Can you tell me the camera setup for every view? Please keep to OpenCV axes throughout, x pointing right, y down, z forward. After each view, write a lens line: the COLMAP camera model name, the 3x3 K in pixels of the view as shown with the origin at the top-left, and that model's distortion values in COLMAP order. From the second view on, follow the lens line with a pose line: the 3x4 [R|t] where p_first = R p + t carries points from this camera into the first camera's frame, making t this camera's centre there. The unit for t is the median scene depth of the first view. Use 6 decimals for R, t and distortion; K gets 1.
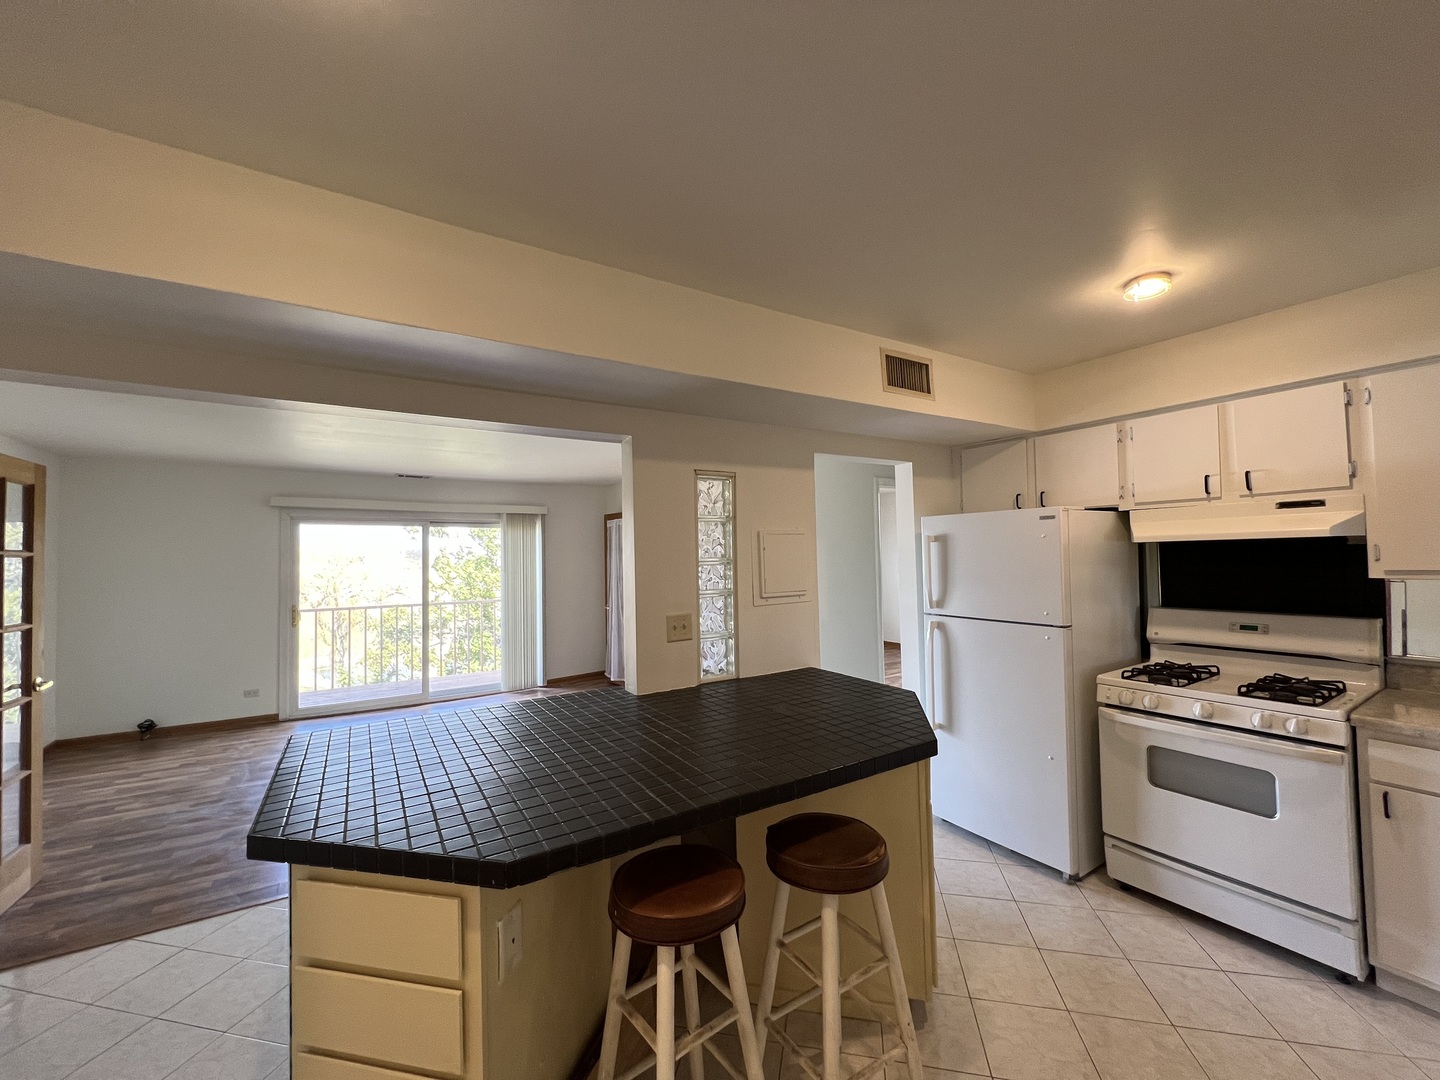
lens RADIAL K [[573.2, 0, 717.6], [0, 573.2, 539.9], [0, 0, 1]] dist [-0.000061, -0.000709]
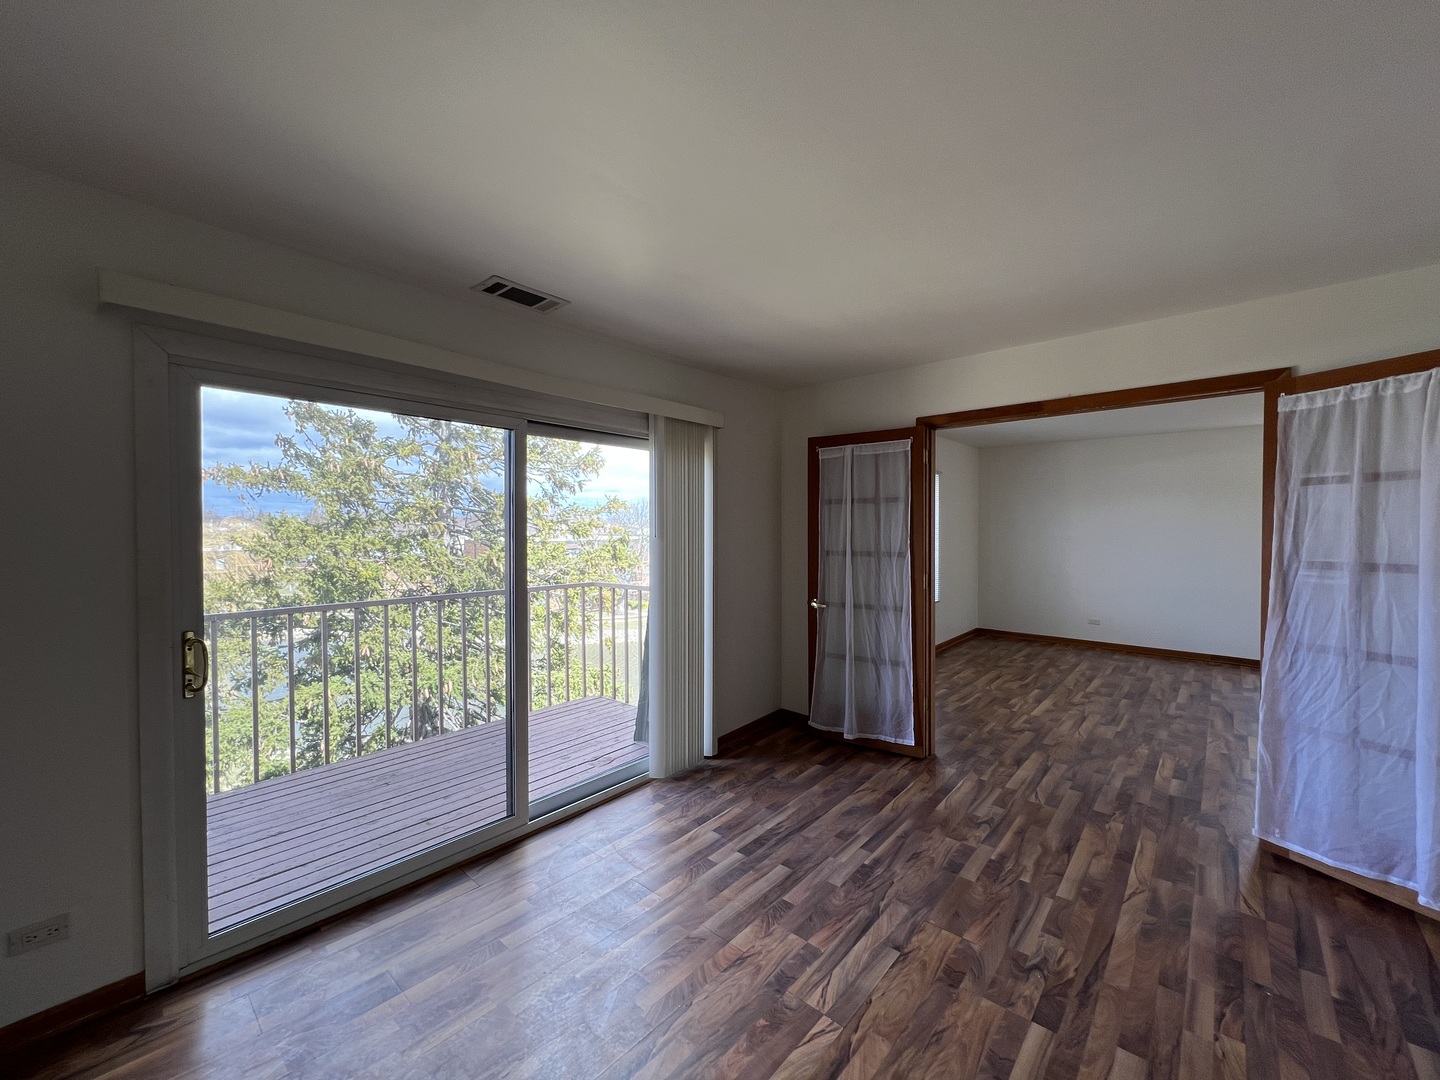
lens RADIAL K [[573.2, 0, 717.6], [0, 573.2, 539.9], [0, 0, 1]] dist [-0.000061, -0.000709]
pose [[0.962546, 0.012578, 0.270827, -1.129372], [-0.025722, 0.998654, 0.045038, 0.083697], [-0.269896, -0.050318, 0.961574, 1.276992]]
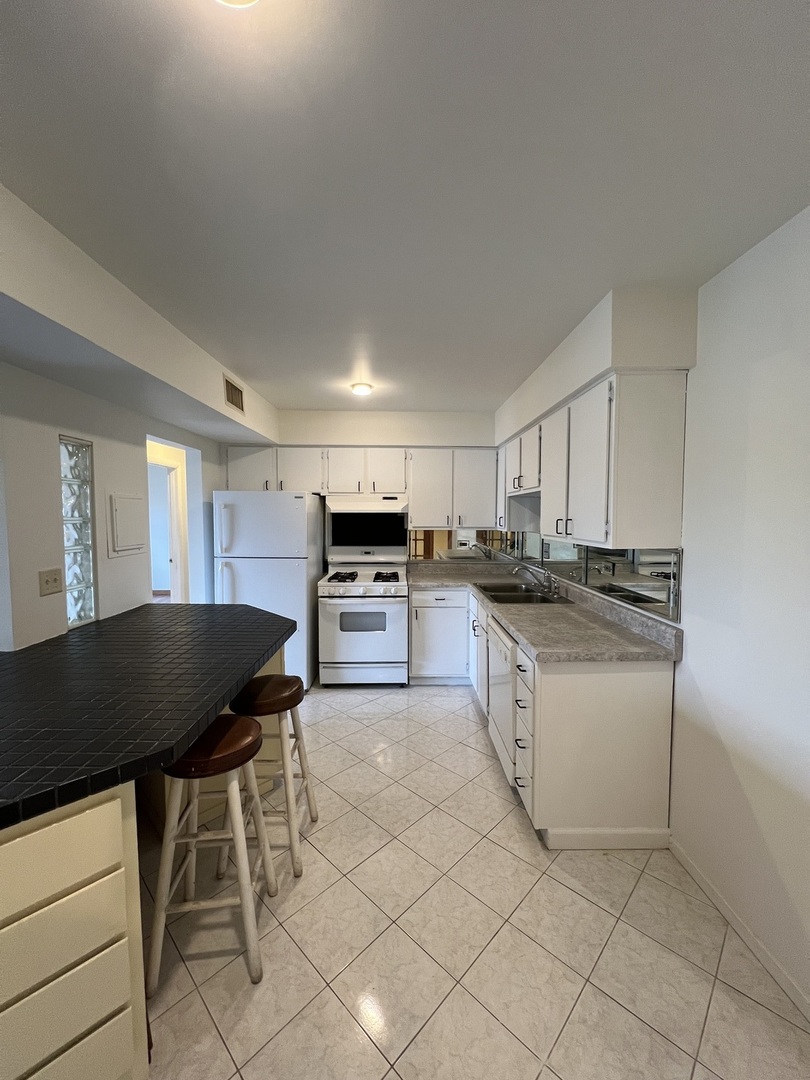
lens RADIAL K [[429.9, 0, 405.0], [0, 429.9, 540.0], [0, 0, 1]] dist [-0.000061, -0.000709]
pose [[0.525537, -0.029714, 0.850252, -0.377225], [-0.038680, 0.997522, 0.058769, 0.001710], [-0.849891, -0.063773, 0.523086, 0.017706]]
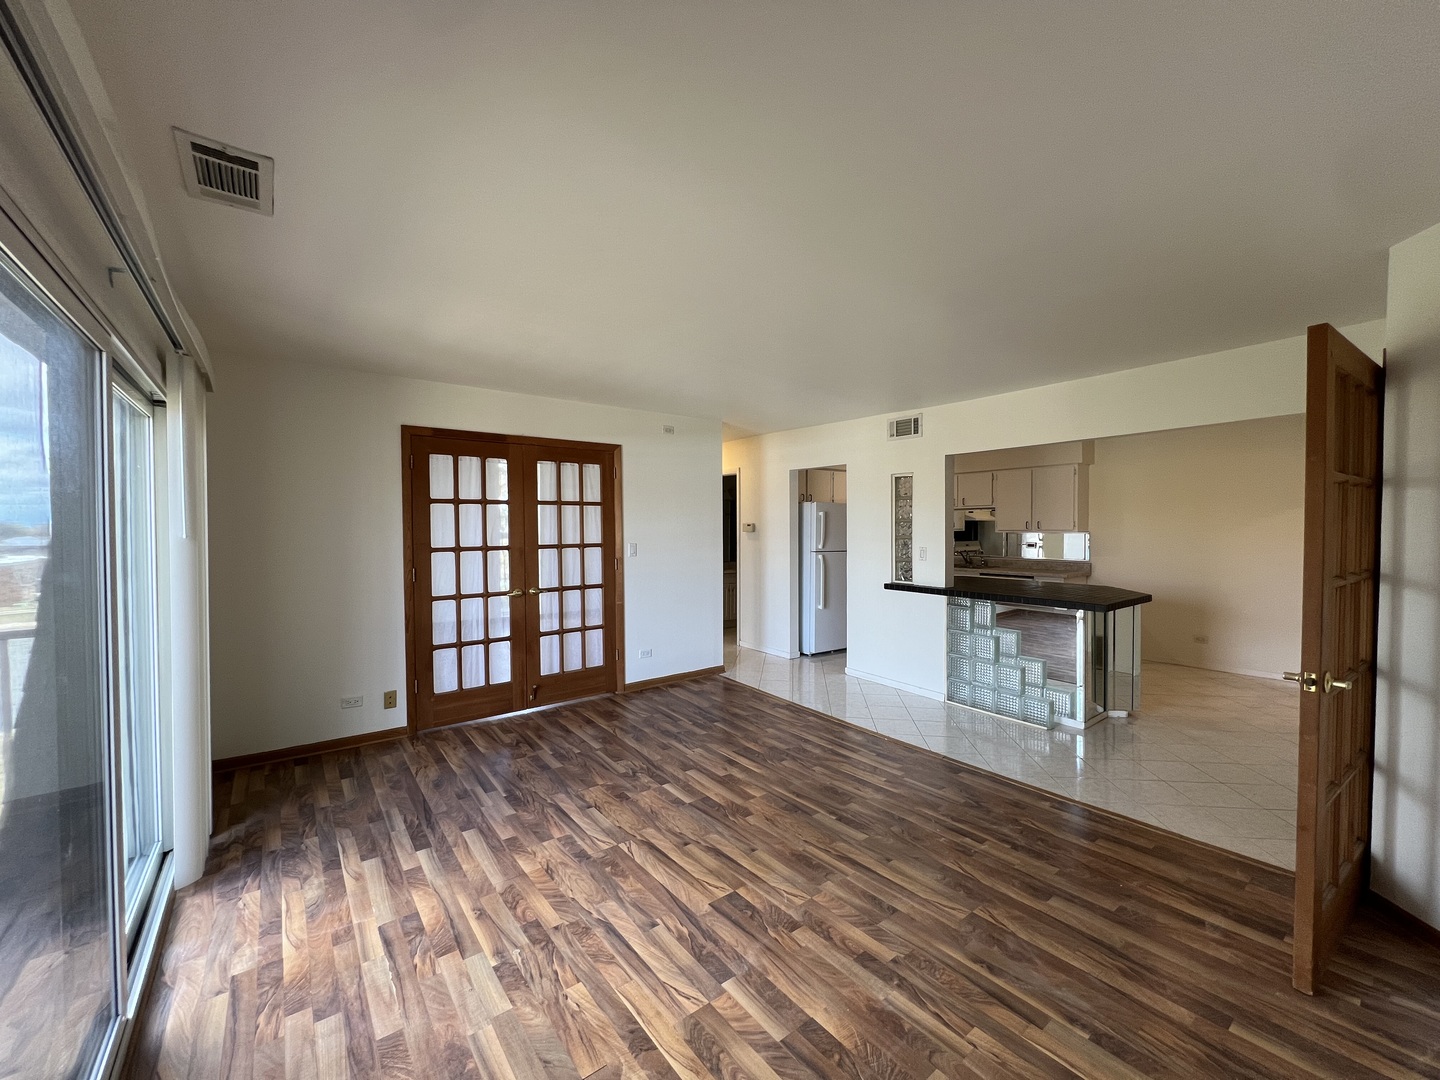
lens RADIAL K [[573.2, 0, 717.6], [0, 573.2, 539.9], [0, 0, 1]] dist [-0.000061, -0.000709]
pose [[-0.084355, 0.000186, 0.996436, -1.826786], [-0.026426, 0.999648, -0.002423, 0.120825], [-0.996085, -0.026536, -0.084321, 1.766635]]
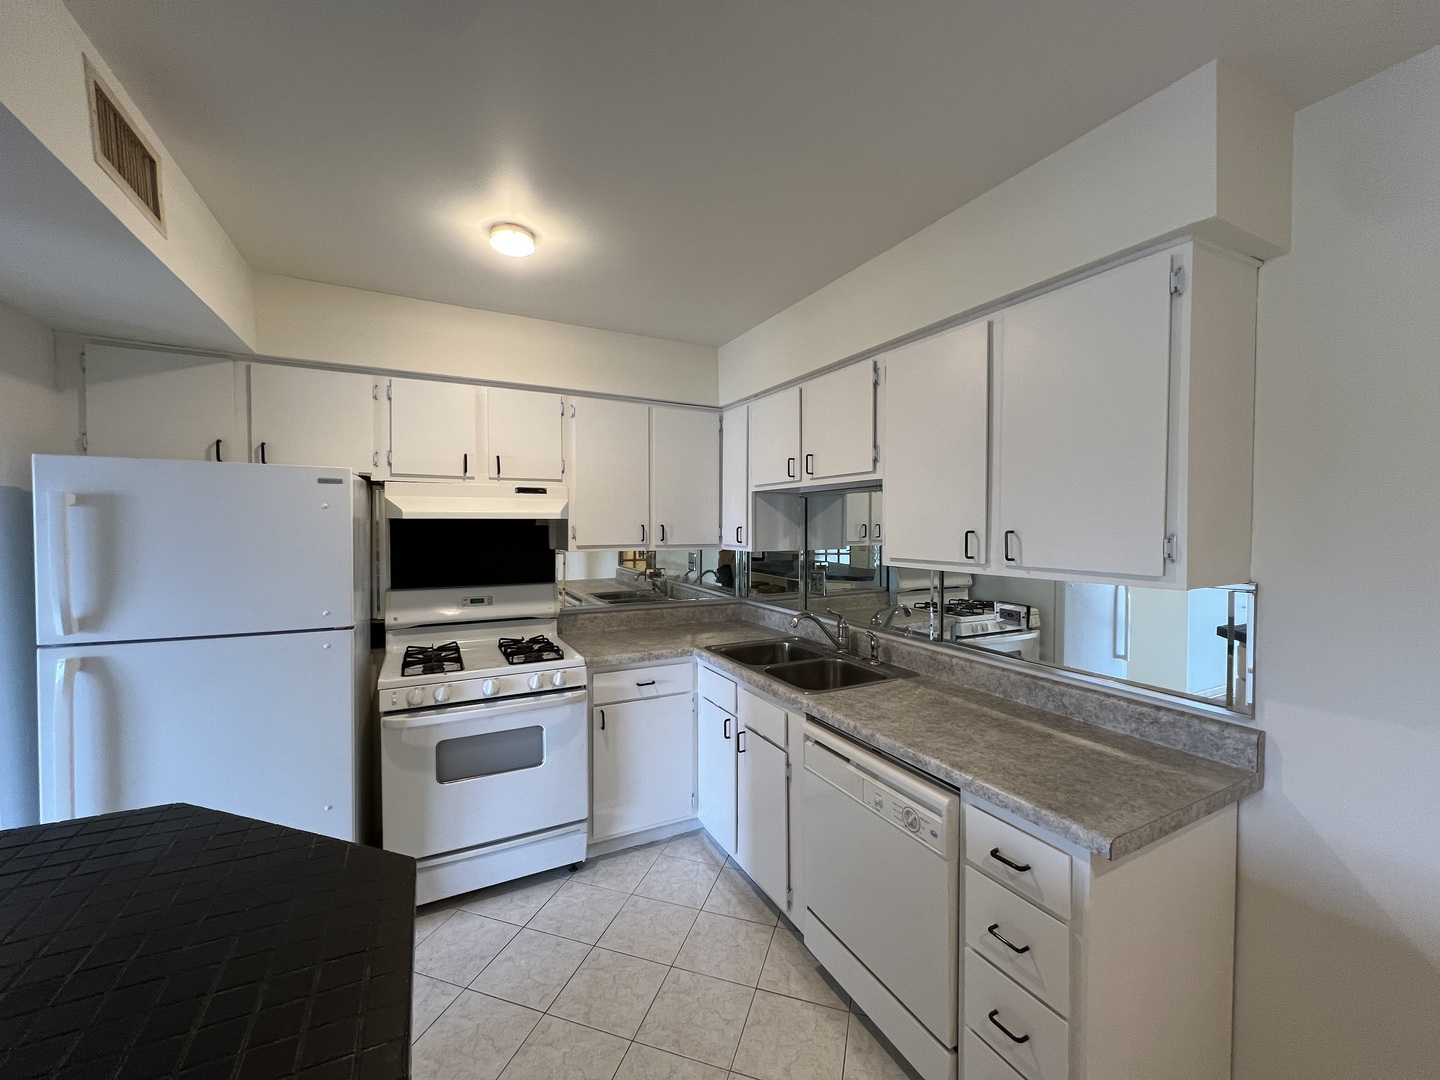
lens RADIAL K [[573.2, 0, 717.6], [0, 573.2, 539.9], [0, 0, 1]] dist [-0.000061, -0.000709]
pose [[0.091761, -0.007905, 0.995750, -0.100403], [-0.032994, 0.999395, 0.010975, 0.011296], [-0.995234, -0.033861, 0.091445, 0.432858]]
